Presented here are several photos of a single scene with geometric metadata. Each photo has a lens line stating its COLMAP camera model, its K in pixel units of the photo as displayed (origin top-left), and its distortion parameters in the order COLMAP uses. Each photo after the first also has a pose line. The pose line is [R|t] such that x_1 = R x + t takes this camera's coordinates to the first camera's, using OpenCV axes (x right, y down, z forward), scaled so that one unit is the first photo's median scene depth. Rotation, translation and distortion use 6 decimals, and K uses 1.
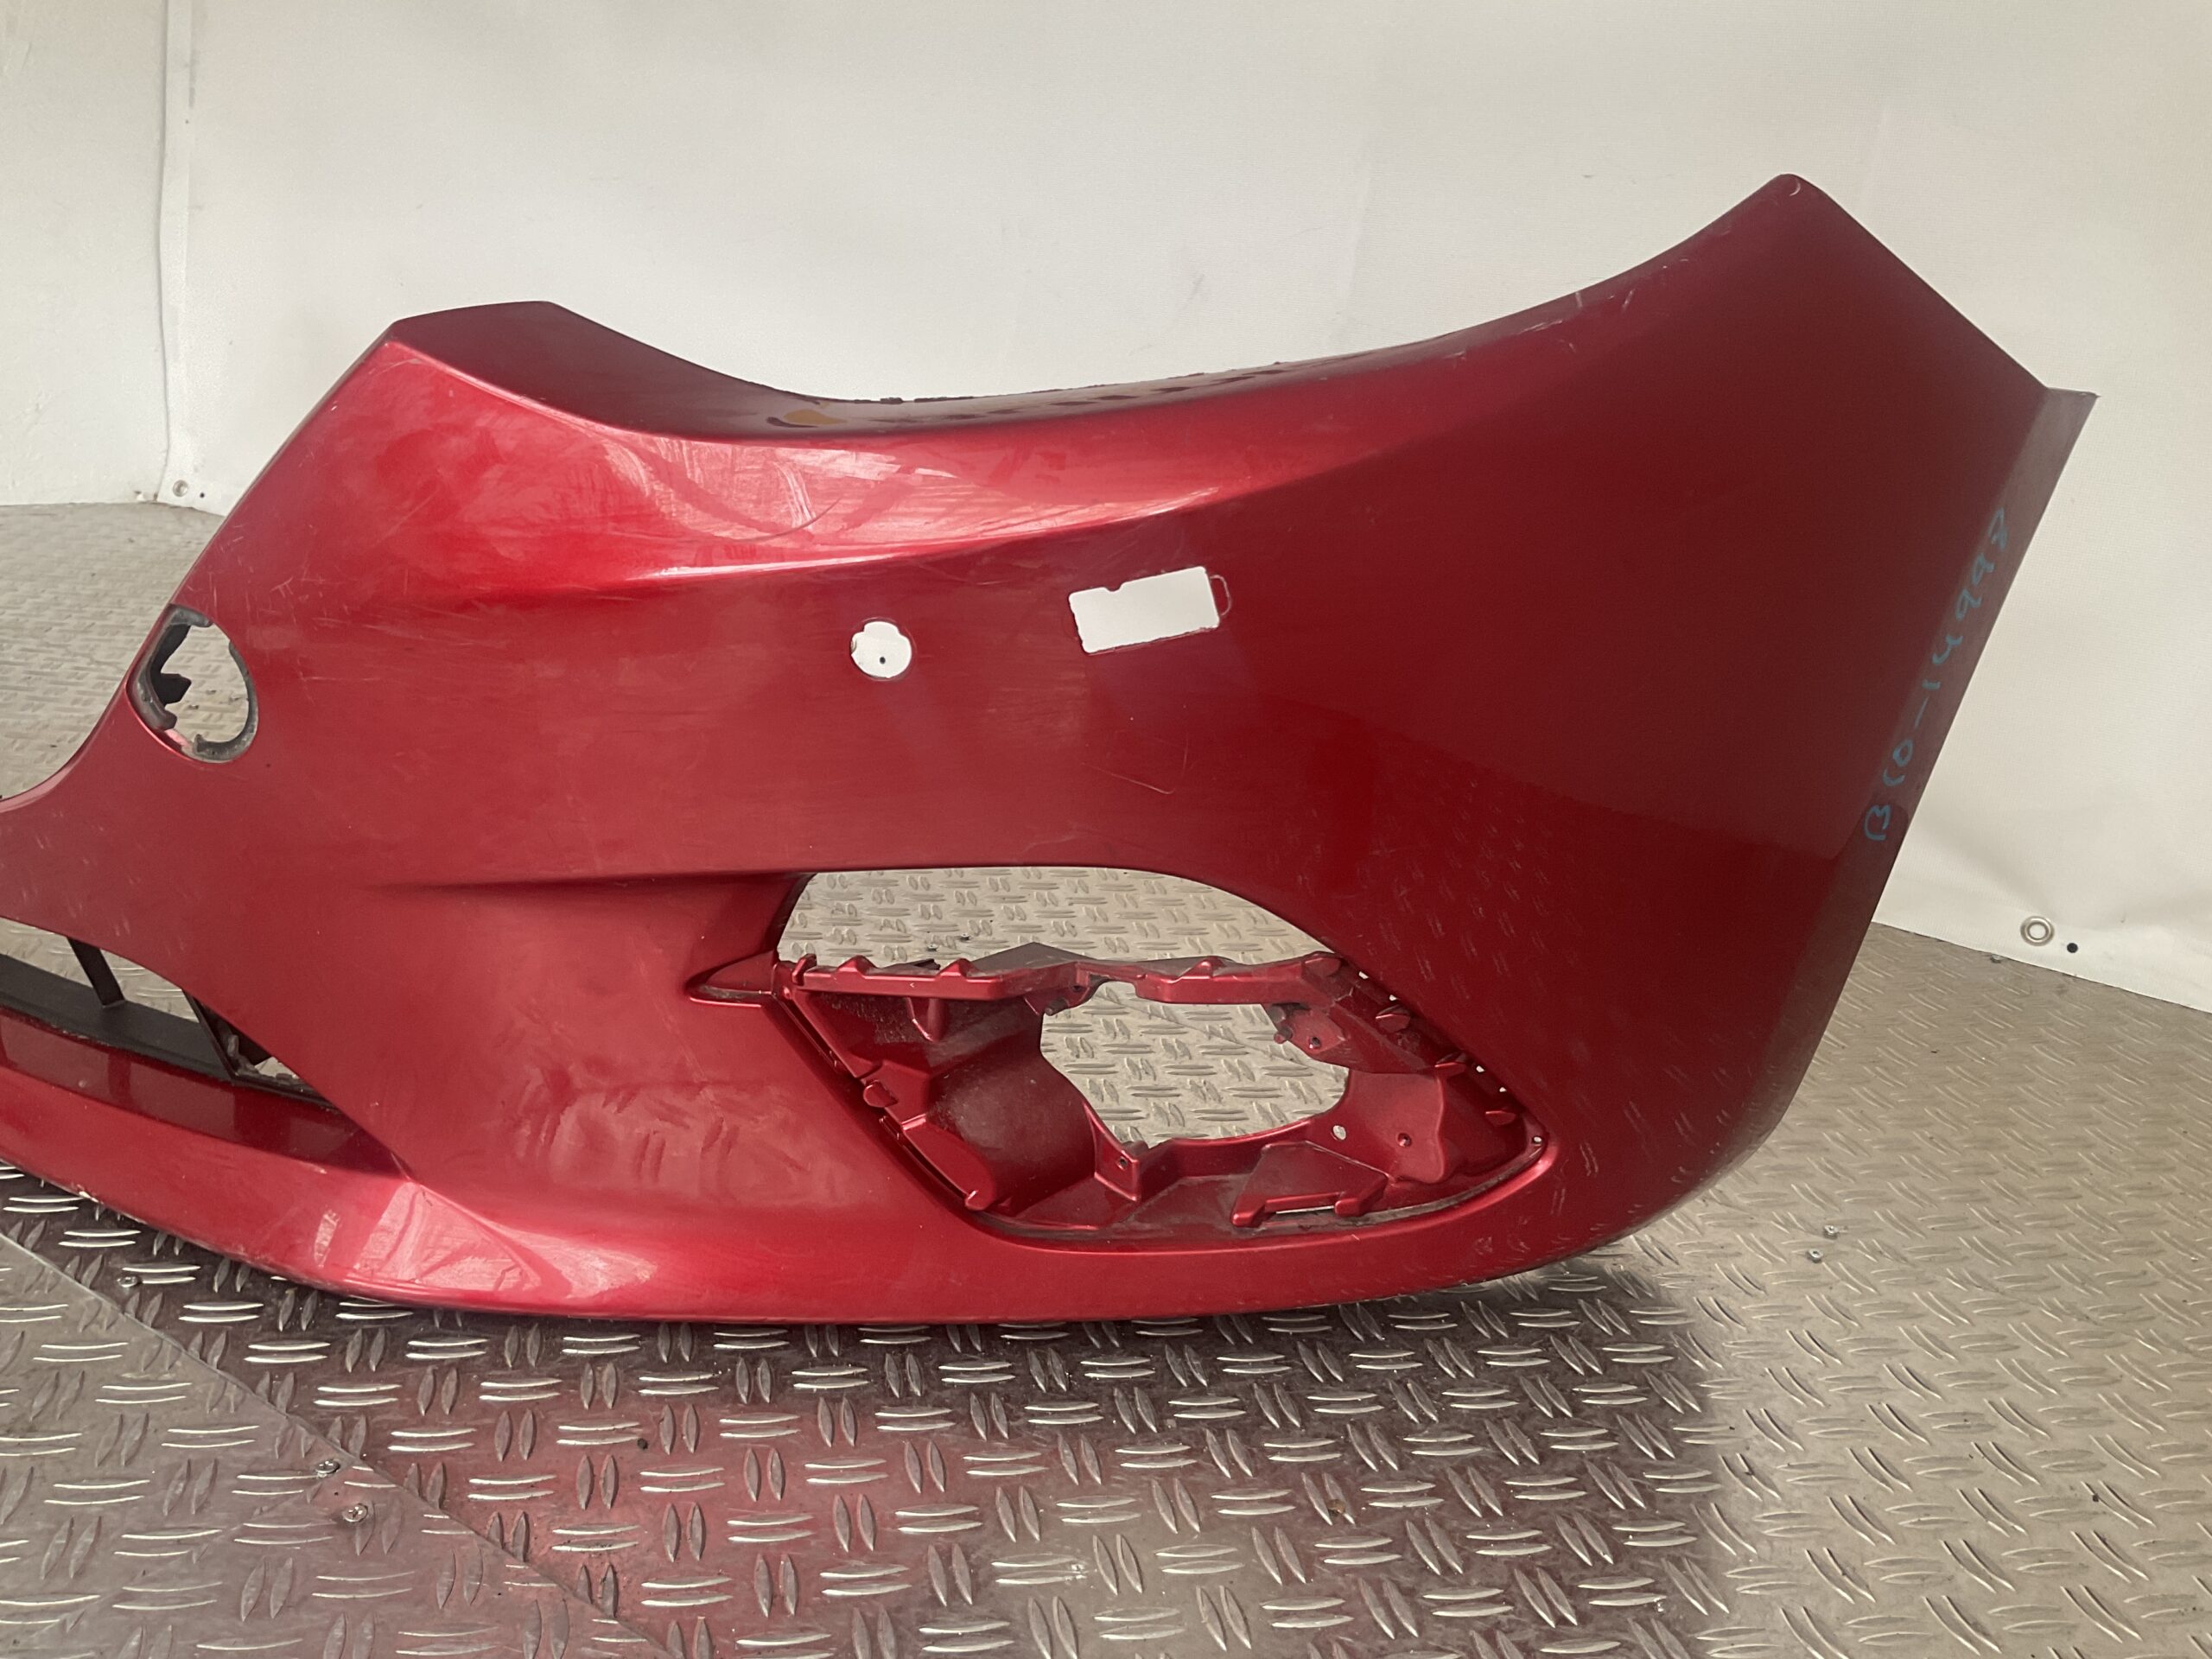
lens RADIAL K [[1857.5, 0, 1090.7], [0, 1857.5, 840.3], [0, 0, 1]] dist [0.130091, -0.261003]
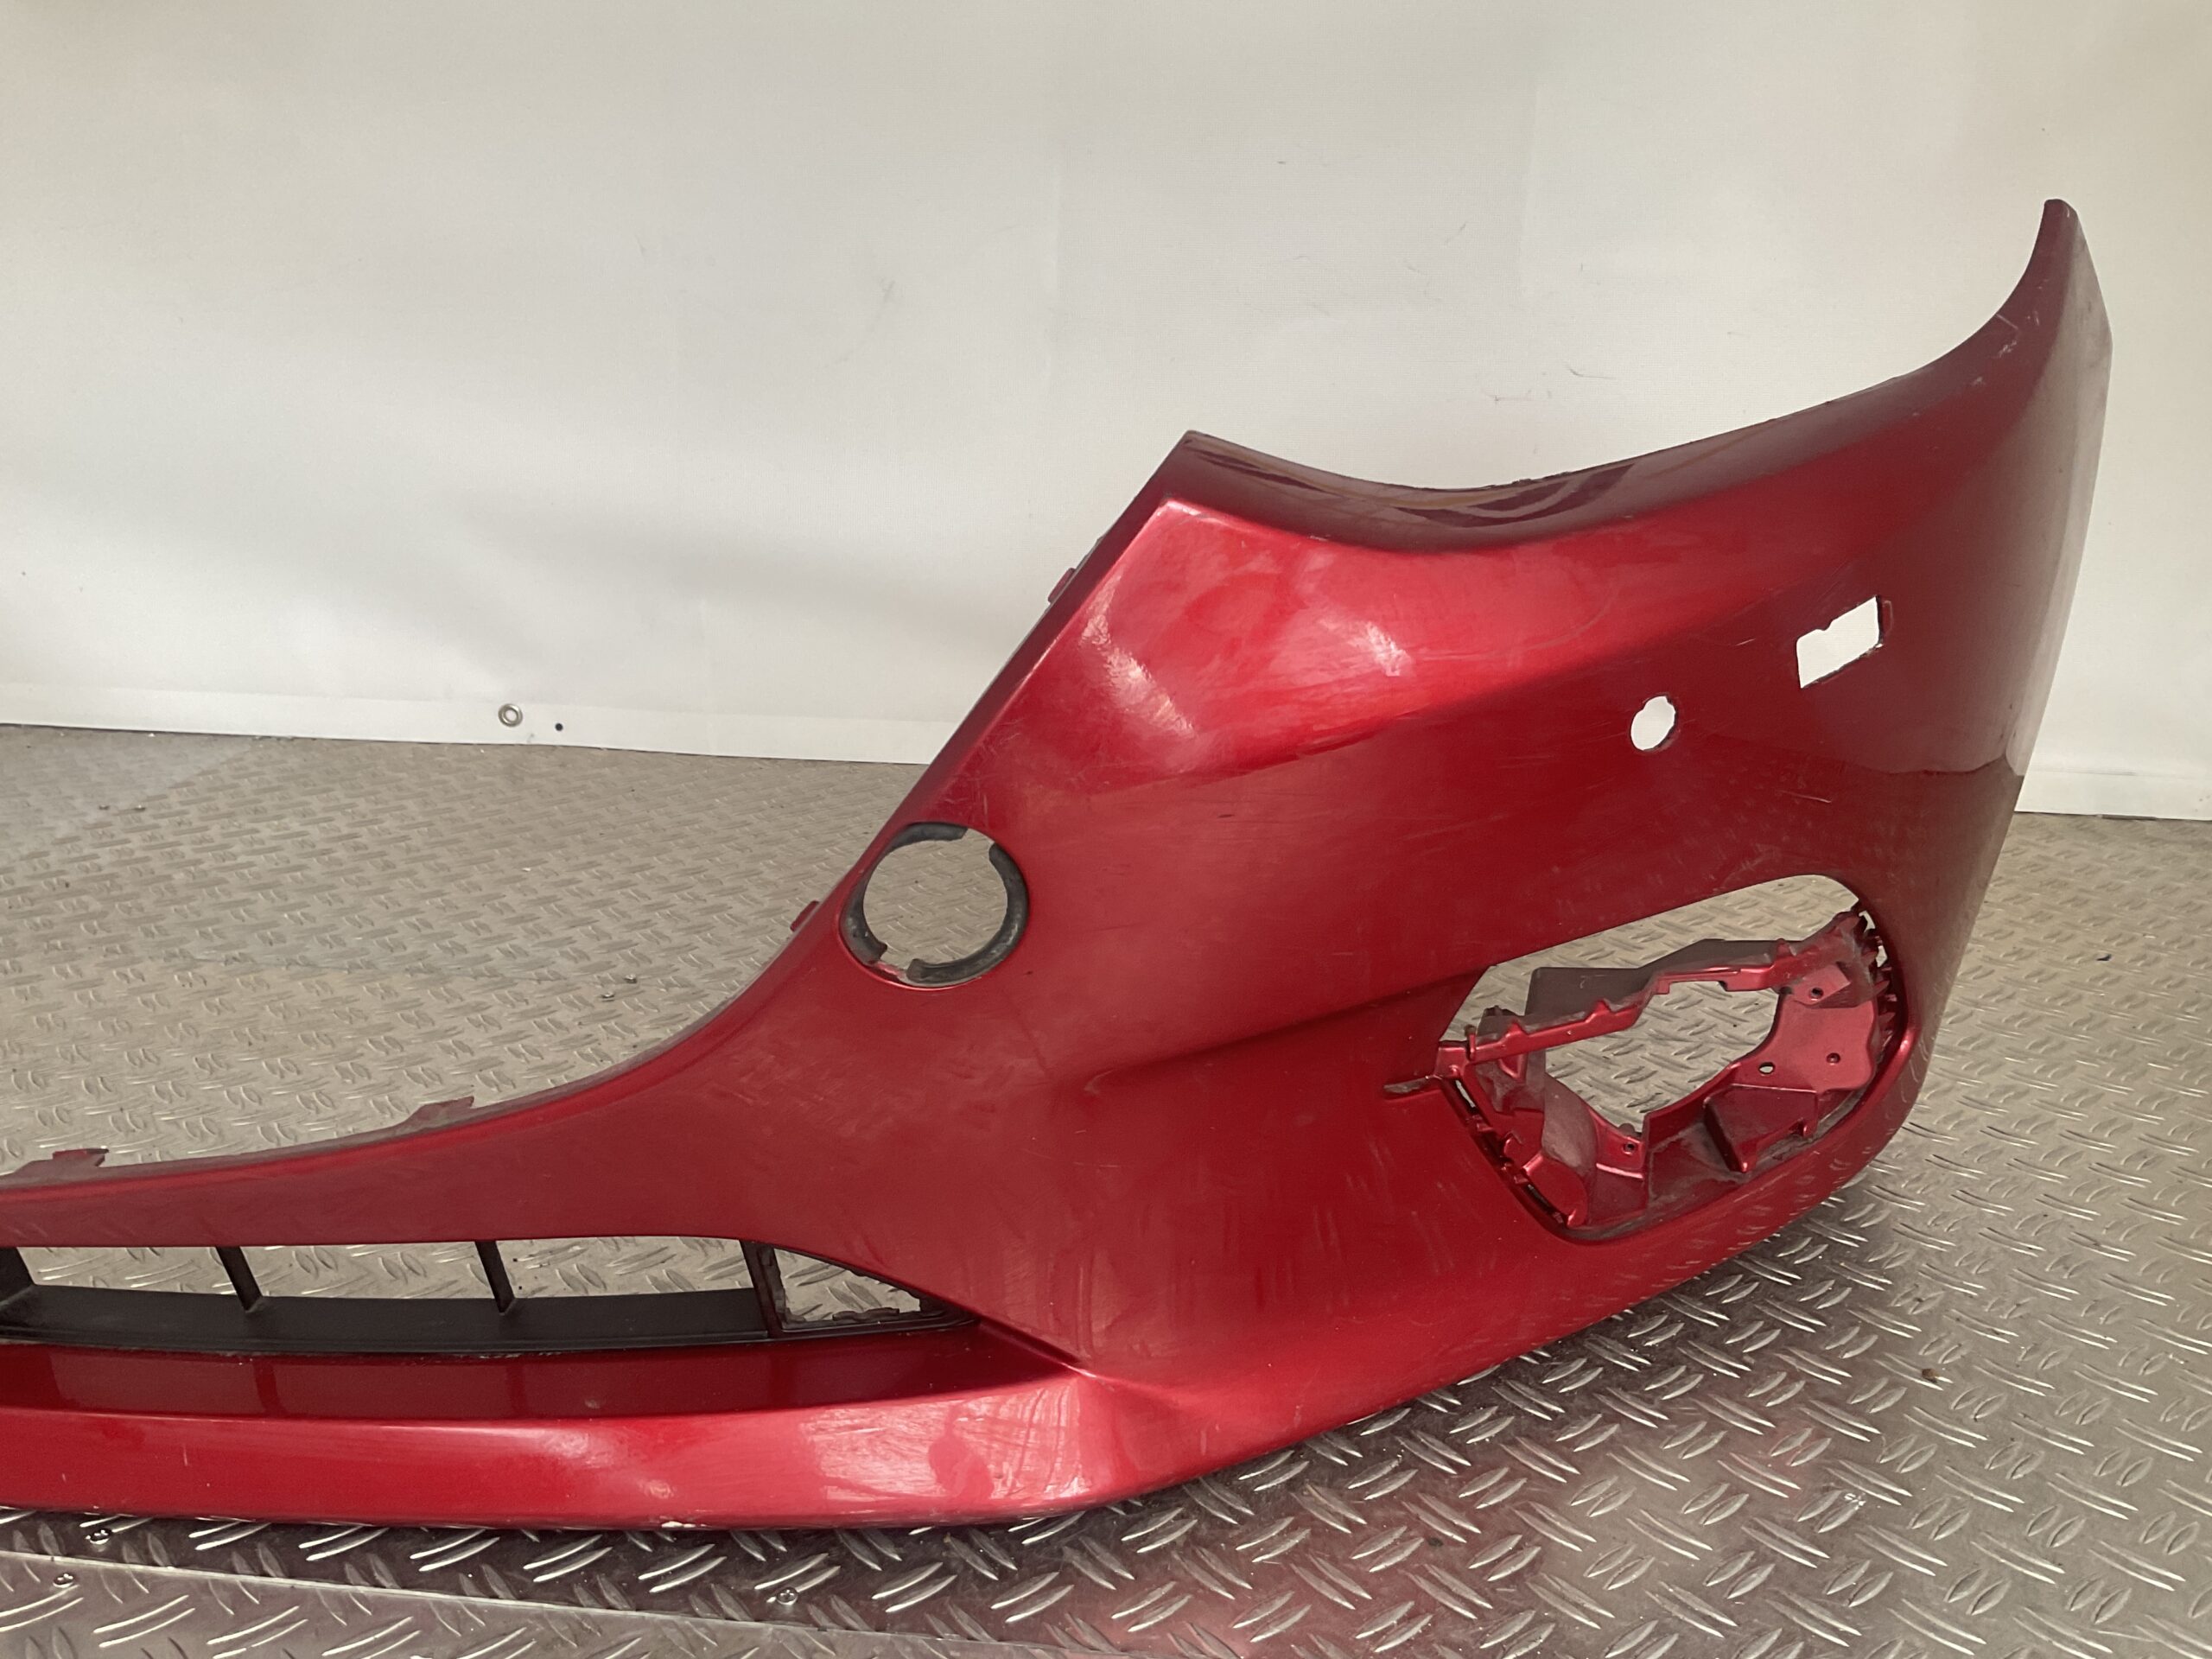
lens RADIAL K [[1857.5, 0, 1090.7], [0, 1857.5, 840.3], [0, 0, 1]] dist [0.130091, -0.261003]
pose [[0.876383, -0.203929, 0.436309, -0.791995], [0.231132, 0.972876, -0.009539, -0.083976], [-0.422529, 0.109205, 0.899747, 0.112162]]
